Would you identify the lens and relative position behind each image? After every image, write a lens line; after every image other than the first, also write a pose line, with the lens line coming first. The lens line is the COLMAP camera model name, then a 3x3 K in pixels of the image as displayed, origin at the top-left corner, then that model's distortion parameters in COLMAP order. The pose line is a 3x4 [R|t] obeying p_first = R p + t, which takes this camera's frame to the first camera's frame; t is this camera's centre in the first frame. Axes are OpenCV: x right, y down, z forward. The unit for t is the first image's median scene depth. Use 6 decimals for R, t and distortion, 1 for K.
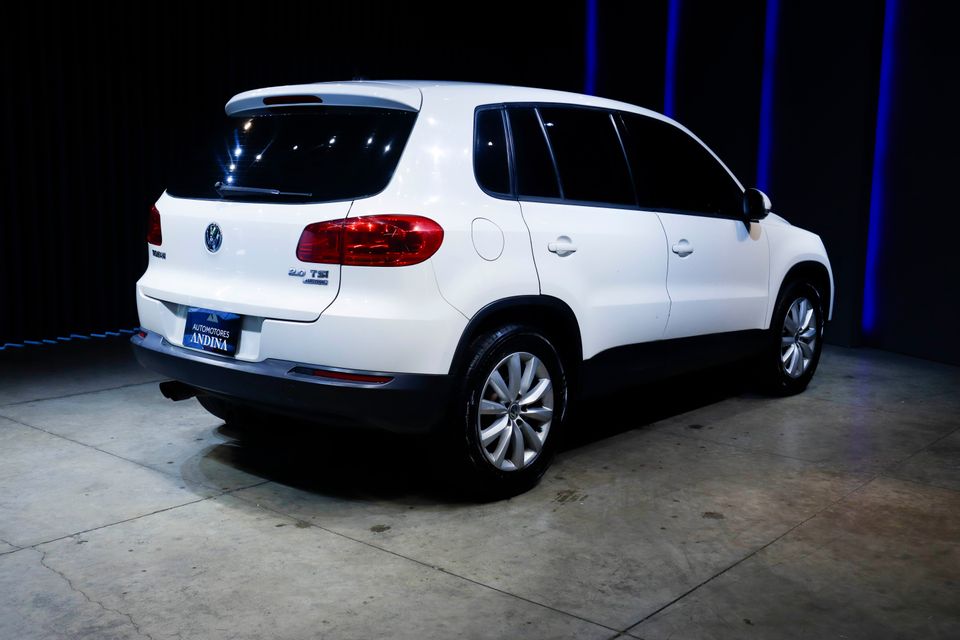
lens RADIAL K [[1085.2, 0, 473.9], [0, 1085.2, 328.5], [0, 0, 1]] dist [0.016162, 0.000000]
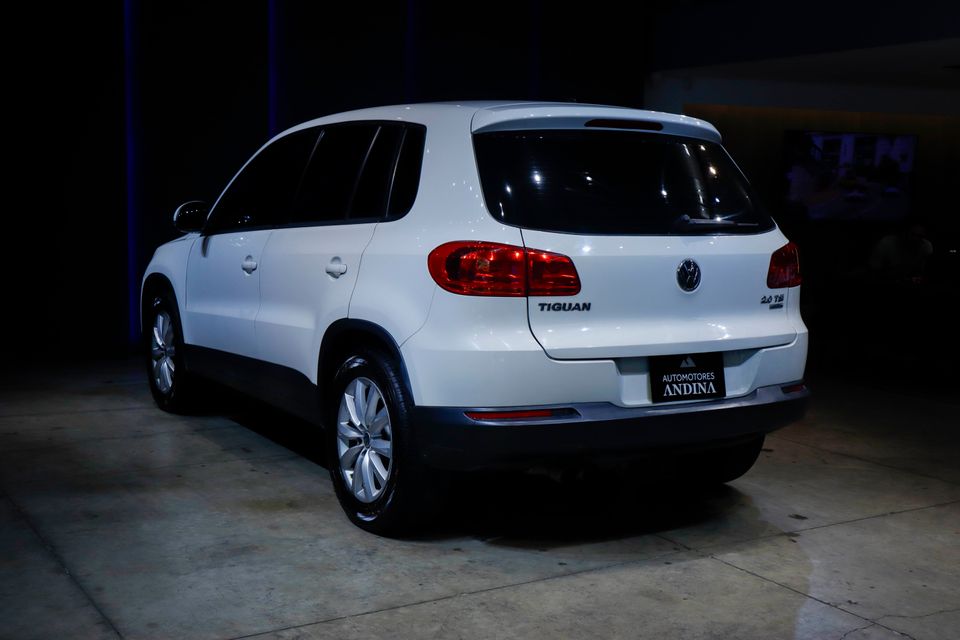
lens RADIAL K [[1179.0, 0, 477.8], [0, 1179.0, 331.0], [0, 0, 1]] dist [-0.002043, 0.000000]
pose [[0.286487, -0.121945, 0.950292, -1.283789], [0.130097, 0.987631, 0.087516, -0.152661], [-0.949210, 0.098558, 0.298808, 0.905797]]
